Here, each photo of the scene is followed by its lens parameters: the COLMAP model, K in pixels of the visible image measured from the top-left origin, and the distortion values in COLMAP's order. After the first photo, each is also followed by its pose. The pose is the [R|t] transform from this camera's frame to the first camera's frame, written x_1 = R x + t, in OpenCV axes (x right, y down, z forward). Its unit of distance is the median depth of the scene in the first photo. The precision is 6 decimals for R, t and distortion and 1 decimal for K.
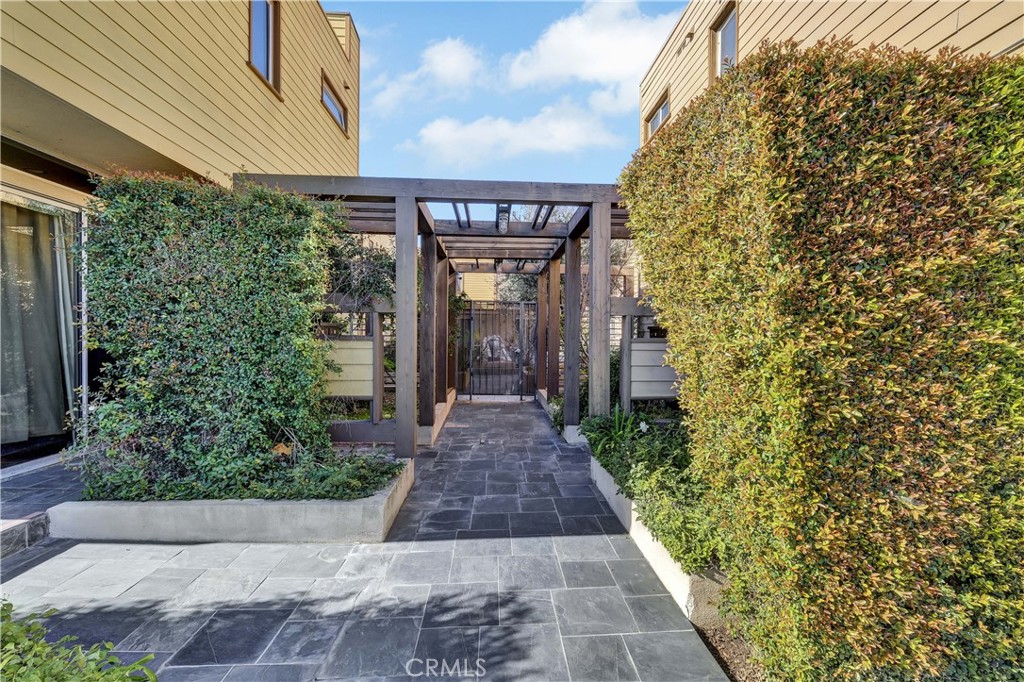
lens RADIAL K [[445.1, 0, 514.4], [0, 445.1, 339.3], [0, 0, 1]] dist [-0.005644, 0.000741]
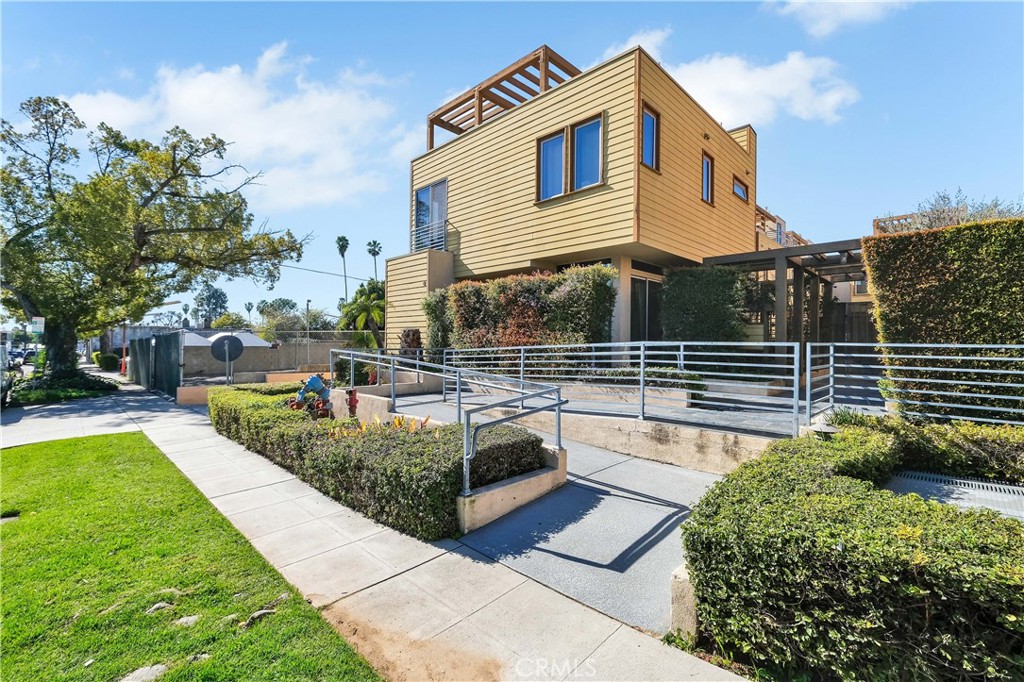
lens RADIAL K [[445.1, 0, 517.6], [0, 445.1, 338.6], [0, 0, 1]] dist [-0.005644, 0.000741]
pose [[0.679164, -0.004998, -0.733969, 0.437132], [-0.014291, 0.999697, -0.020031, 0.127880], [0.733847, 0.024094, 0.678887, -1.292766]]
